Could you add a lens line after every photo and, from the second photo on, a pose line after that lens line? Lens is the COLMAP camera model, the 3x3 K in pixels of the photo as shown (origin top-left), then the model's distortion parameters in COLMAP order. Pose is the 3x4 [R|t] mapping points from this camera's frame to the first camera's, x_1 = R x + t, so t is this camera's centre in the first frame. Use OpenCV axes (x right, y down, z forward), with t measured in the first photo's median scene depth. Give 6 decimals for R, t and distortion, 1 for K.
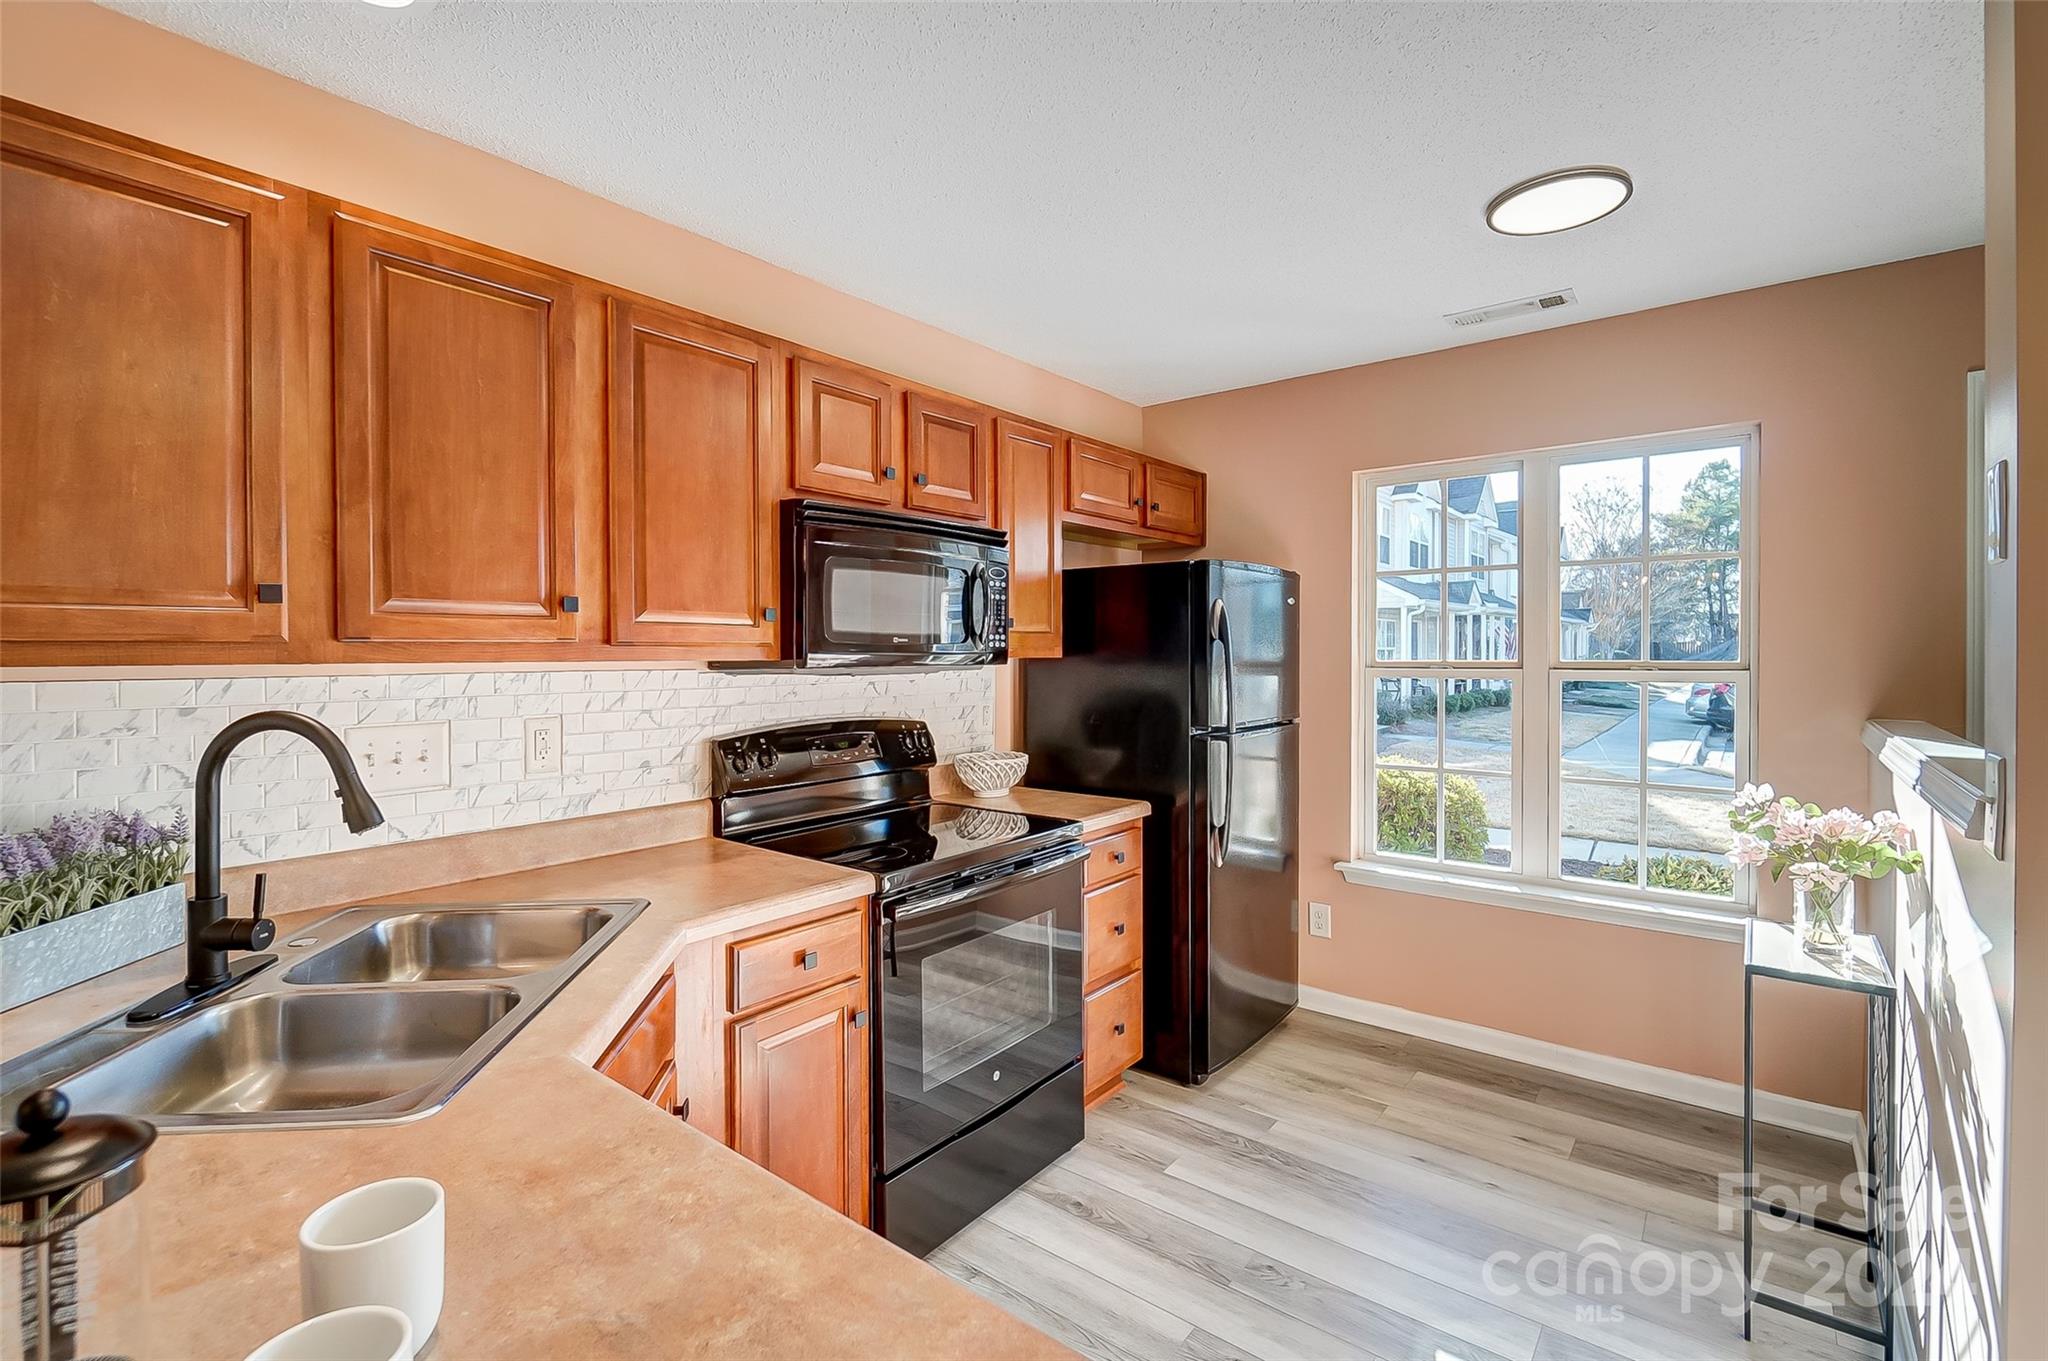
lens RADIAL K [[920.3, 0, 1015.7], [0, 920.3, 649.8], [0, 0, 1]] dist [-0.000957, -0.000063]
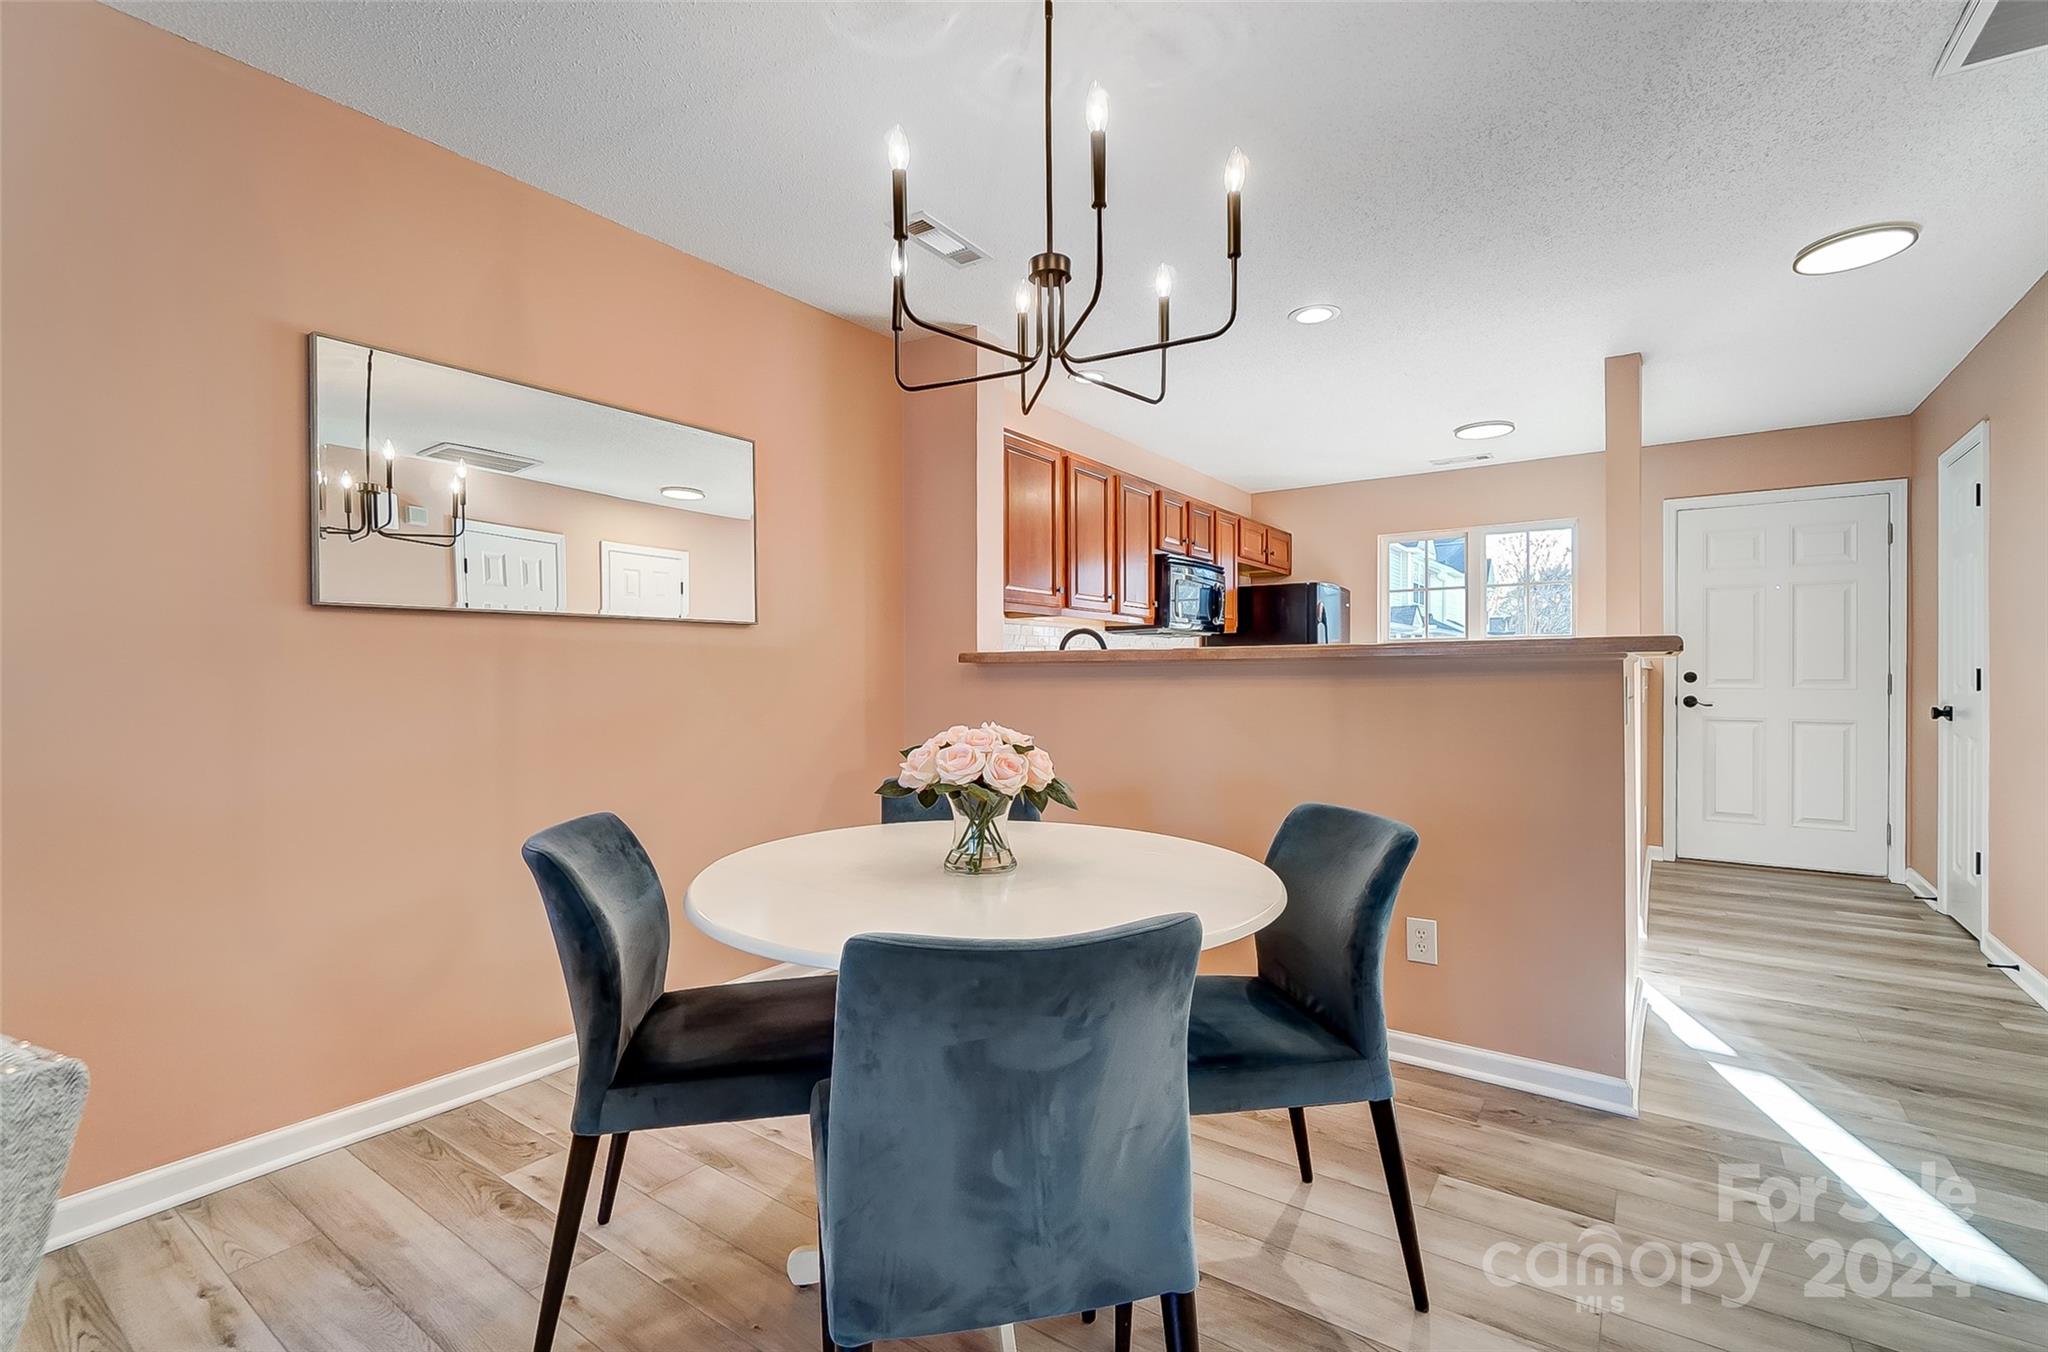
lens RADIAL K [[910.6, 0, 1024.0], [0, 910.6, 676.0], [0, 0, 1]] dist [-0.000680, -0.000060]
pose [[0.998010, 0.002237, 0.063020, -0.499541], [-0.002383, 0.999995, 0.002243, 0.094053], [-0.063015, -0.002389, 0.998010, -0.852626]]
